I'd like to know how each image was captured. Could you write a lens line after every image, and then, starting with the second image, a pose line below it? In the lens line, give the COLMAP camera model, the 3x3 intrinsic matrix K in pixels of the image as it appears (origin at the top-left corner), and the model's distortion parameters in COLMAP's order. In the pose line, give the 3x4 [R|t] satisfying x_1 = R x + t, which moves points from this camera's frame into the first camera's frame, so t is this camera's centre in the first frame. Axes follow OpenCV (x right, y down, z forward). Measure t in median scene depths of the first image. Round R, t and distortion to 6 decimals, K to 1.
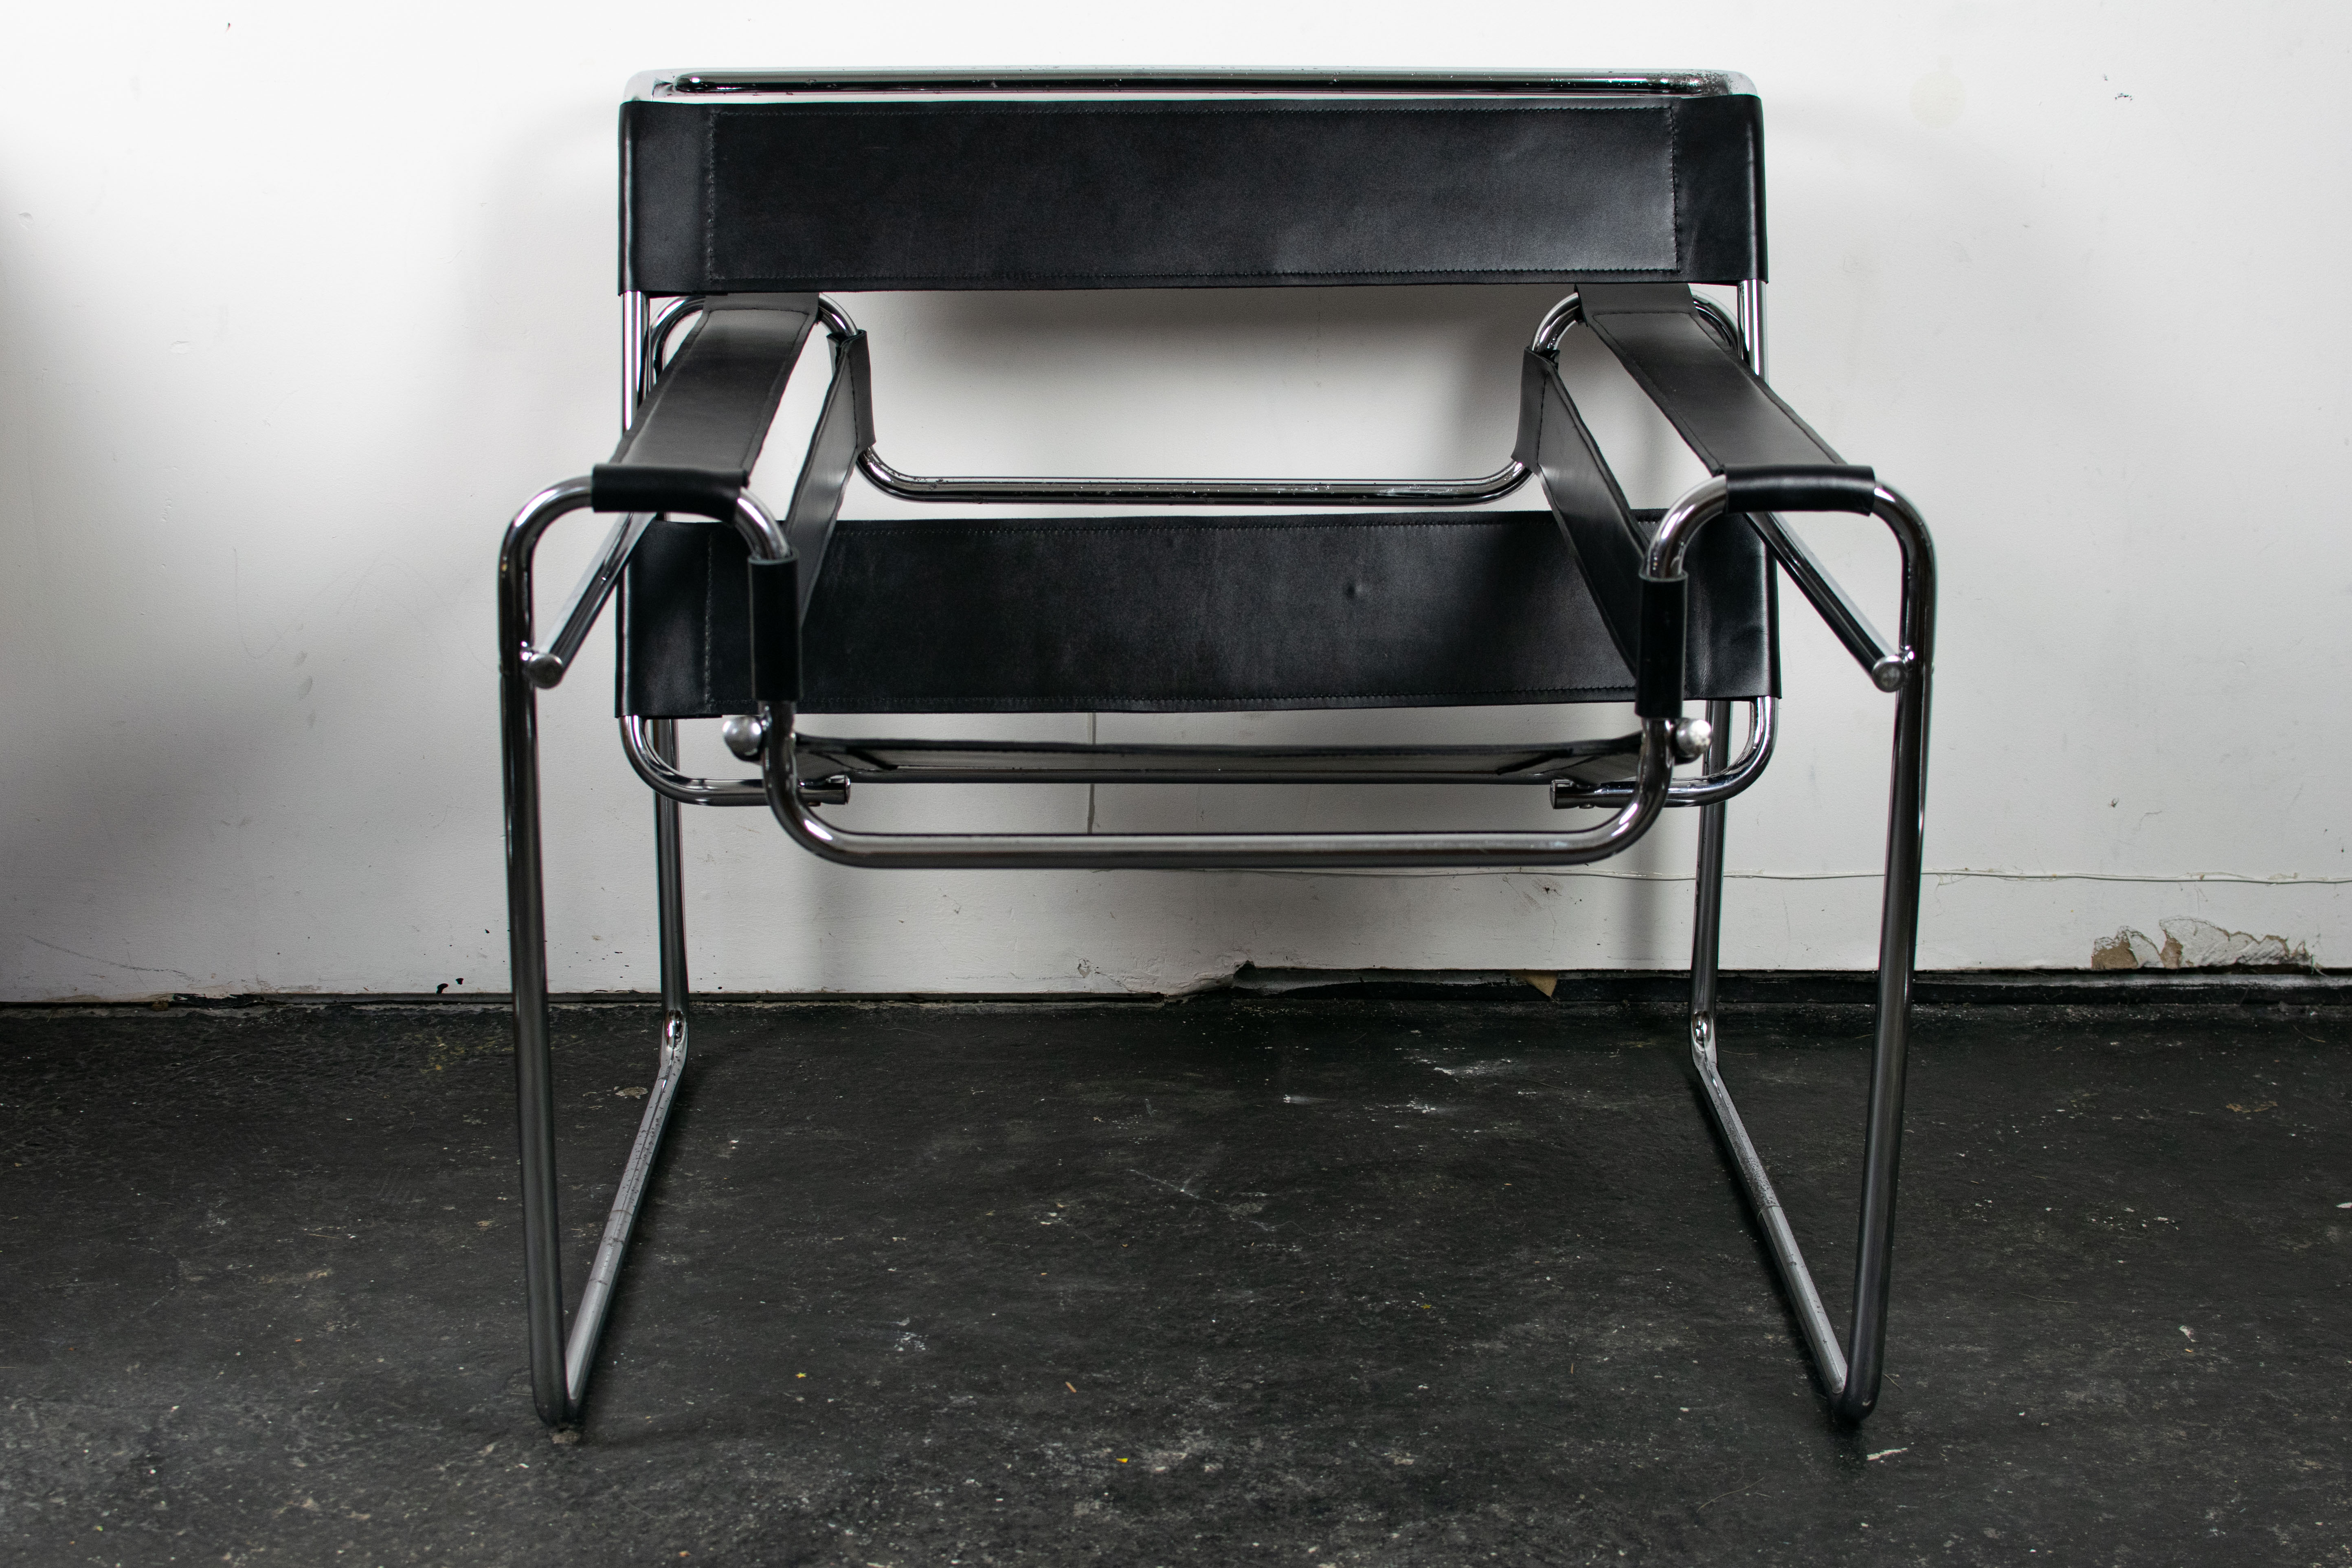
lens RADIAL K [[3761.6, 0, 1158.8], [0, 3761.6, 793.9], [0, 0, 1]] dist [-0.205514, 0.239529]
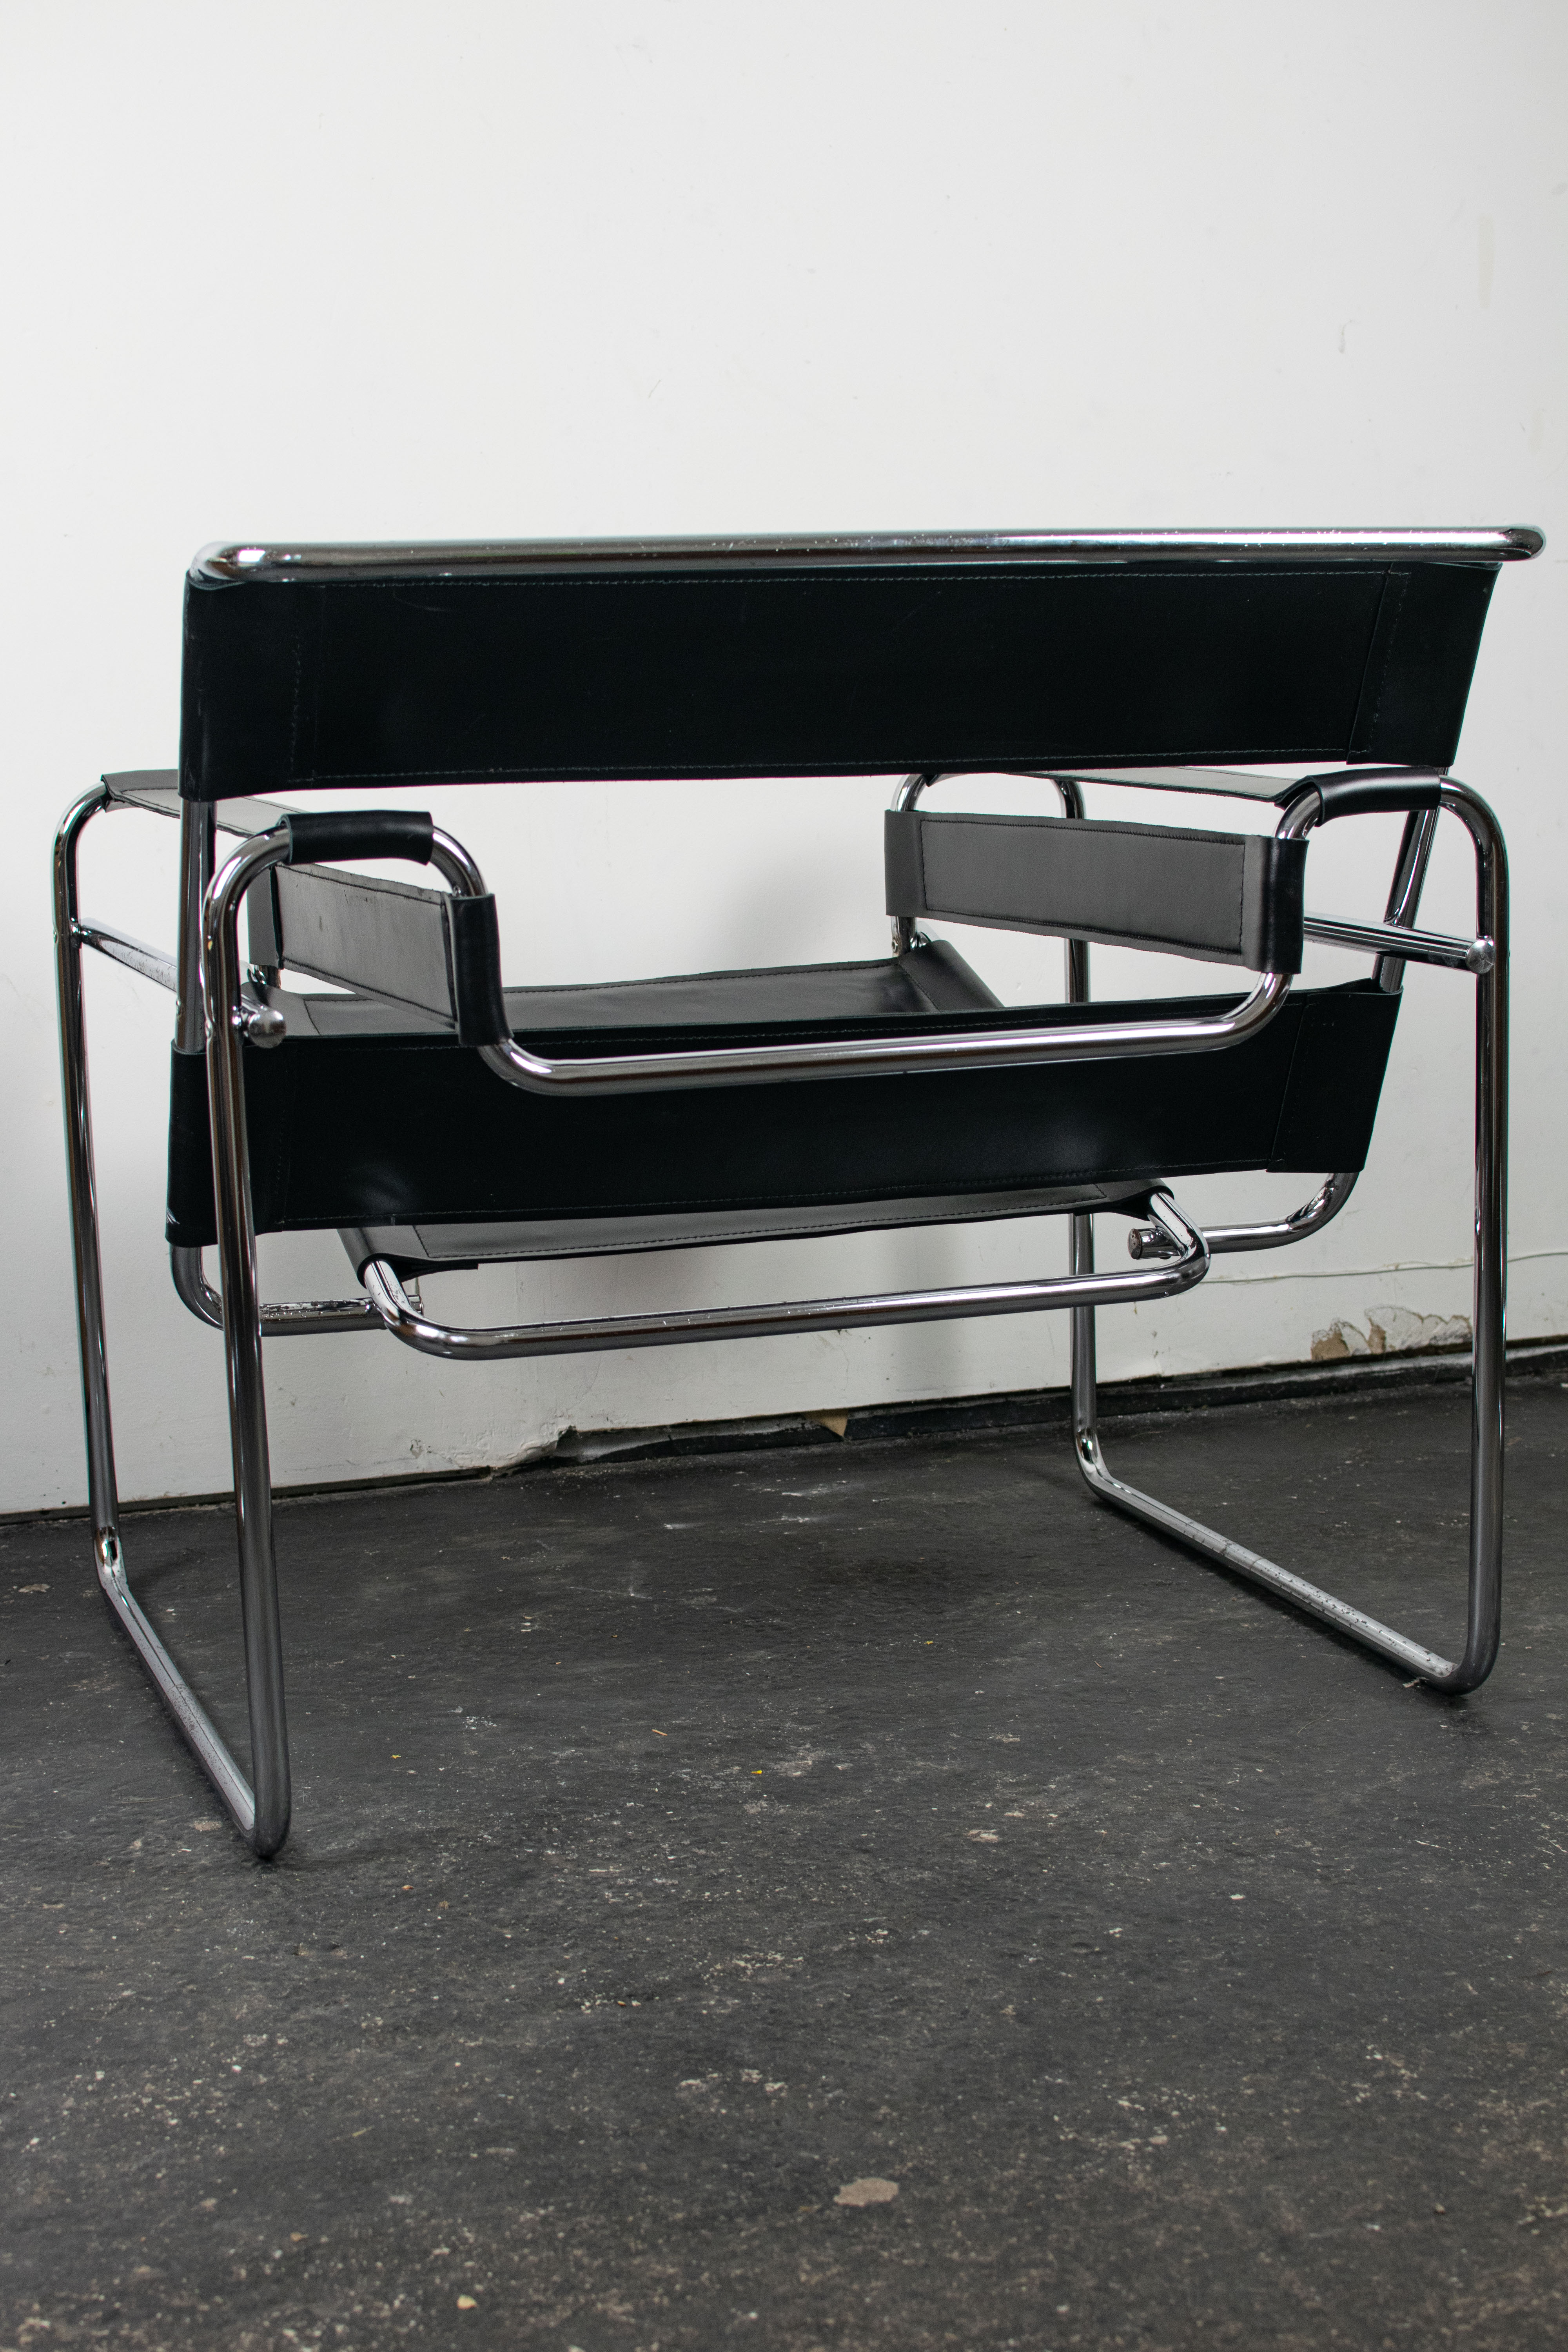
lens RADIAL K [[3626.0, 0, 784.0], [0, 3626.0, 1176.0], [0, 0, 1]] dist [-0.206370, 0.247606]
pose [[0.948942, -0.074301, 0.306574, -0.271161], [0.114730, 0.986599, -0.116015, 0.120704], [-0.293845, 0.145265, 0.944750, 0.027725]]
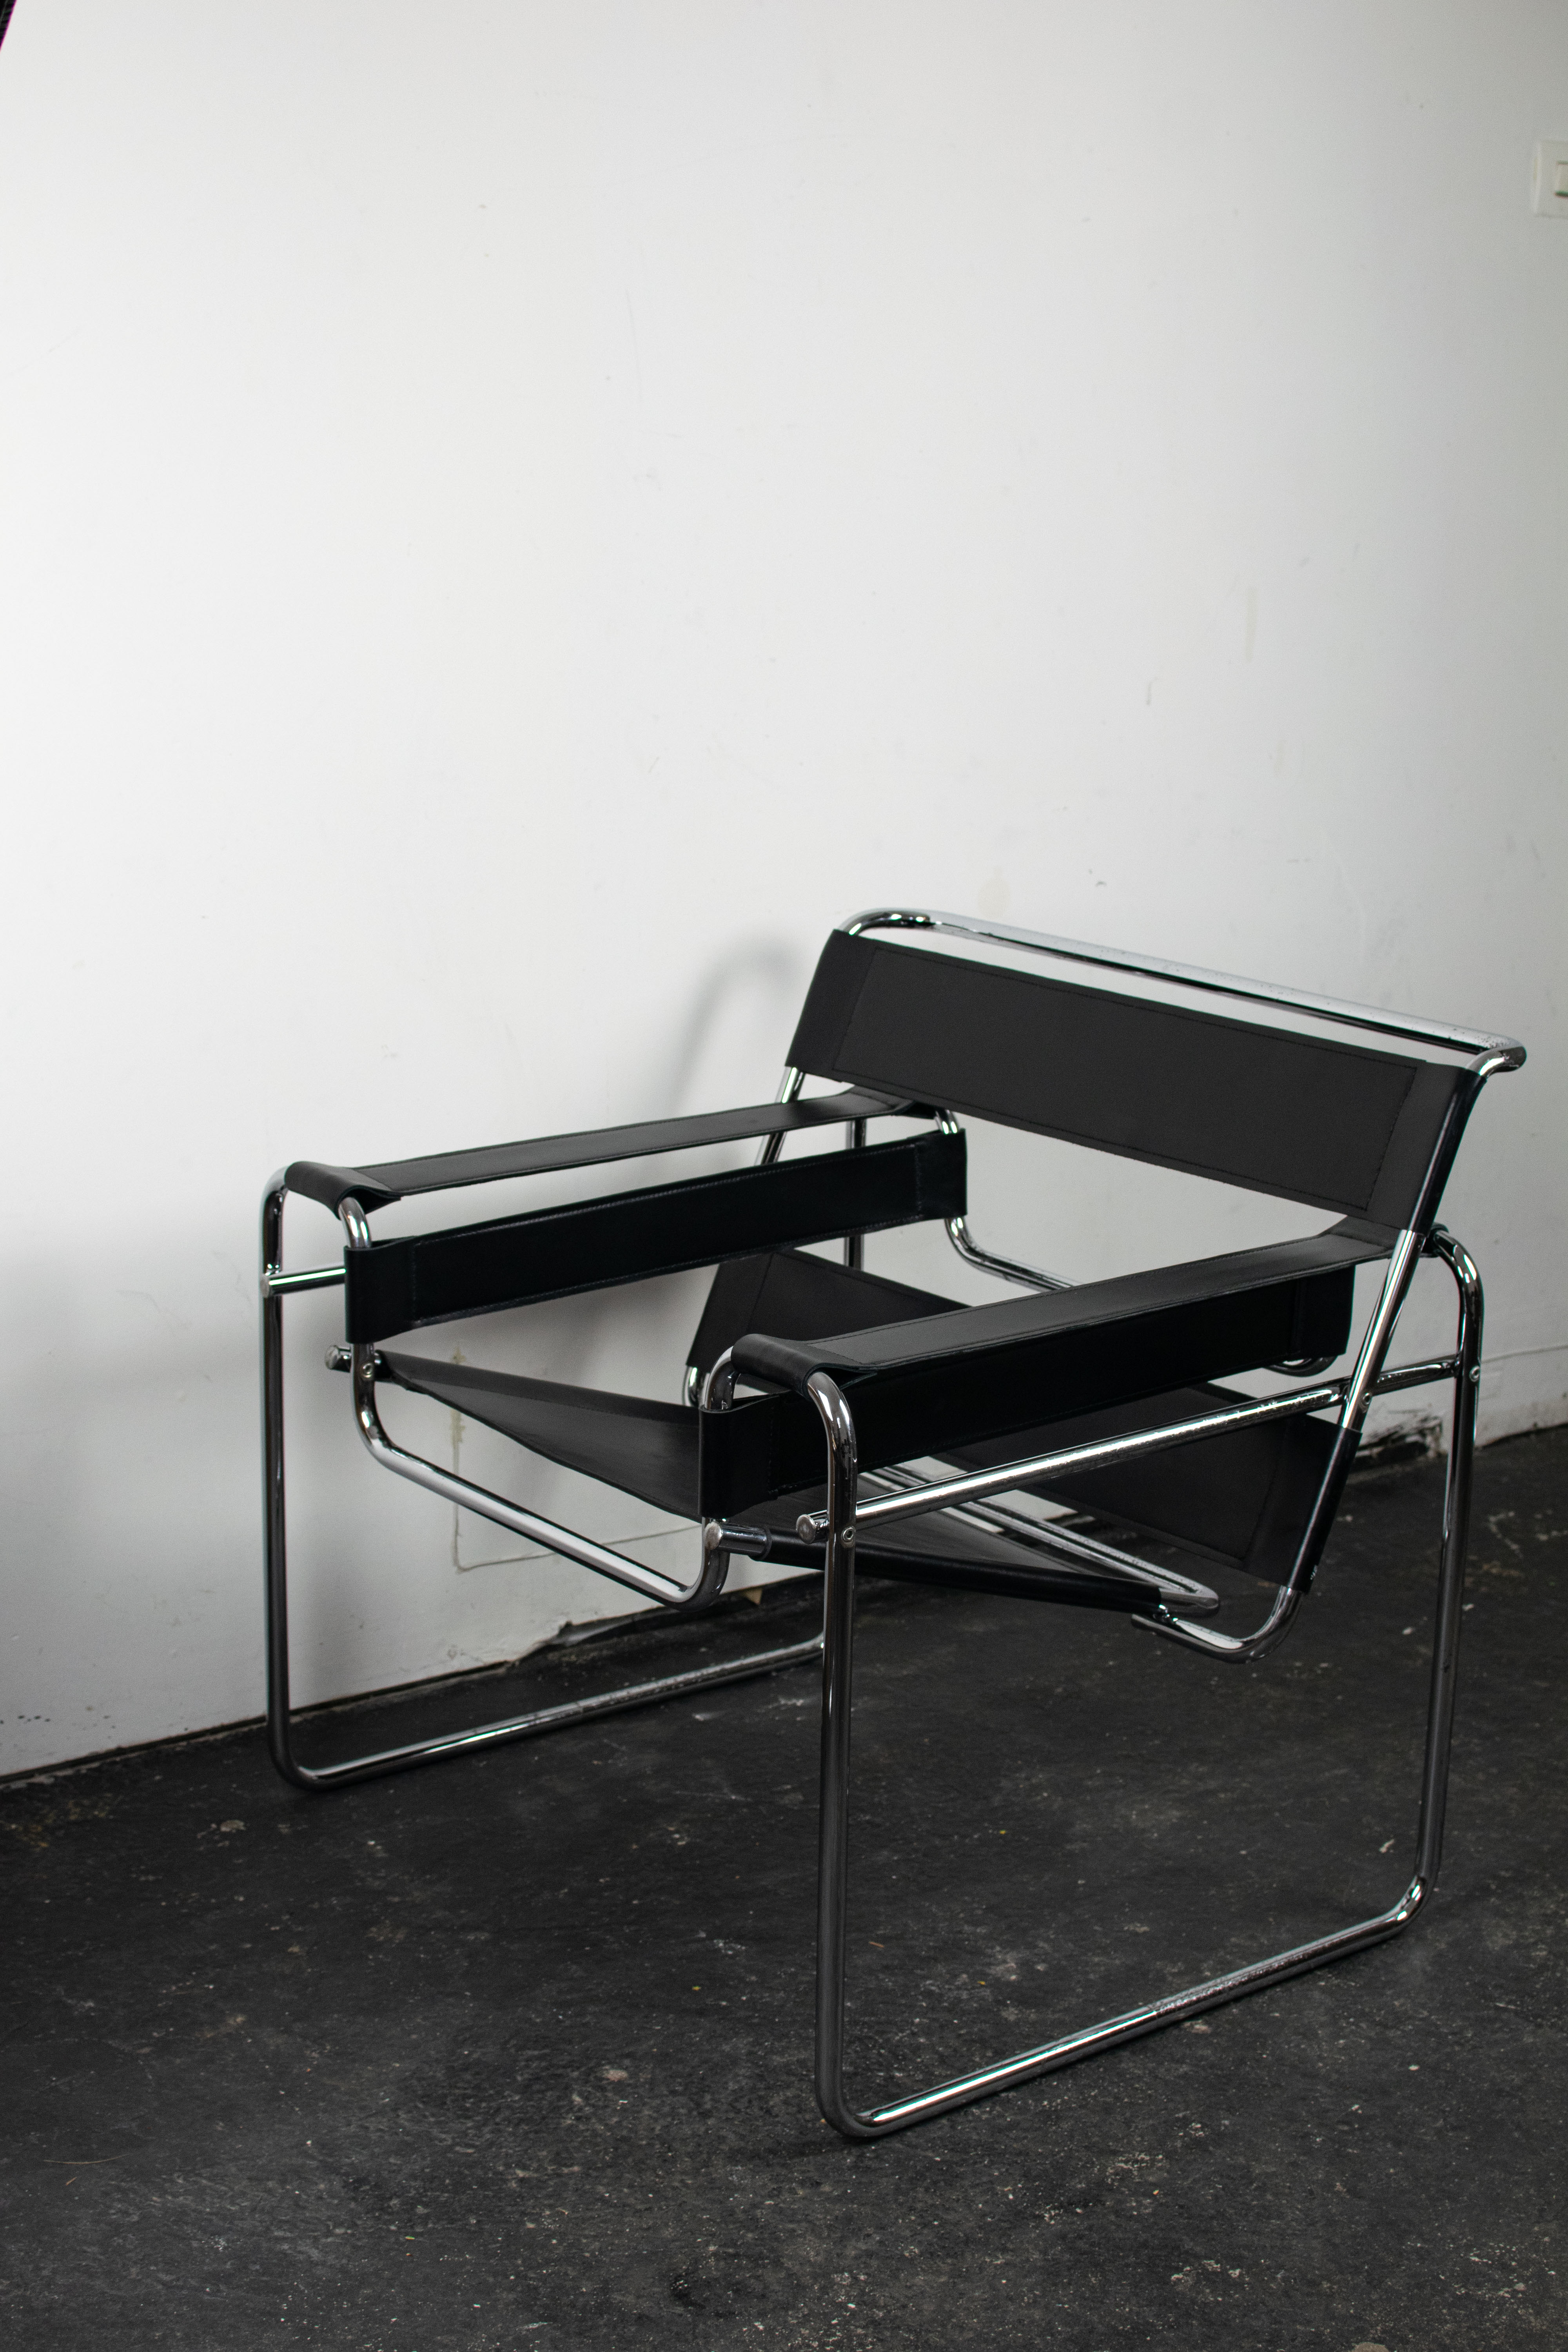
lens RADIAL K [[3626.0, 0, 784.0], [0, 3626.0, 1176.0], [0, 0, 1]] dist [-0.206370, 0.247606]
pose [[0.815382, -0.125314, 0.565198, -0.704491], [0.151623, 0.988438, 0.000415, -0.111661], [-0.558716, 0.085358, 0.824955, -0.056574]]
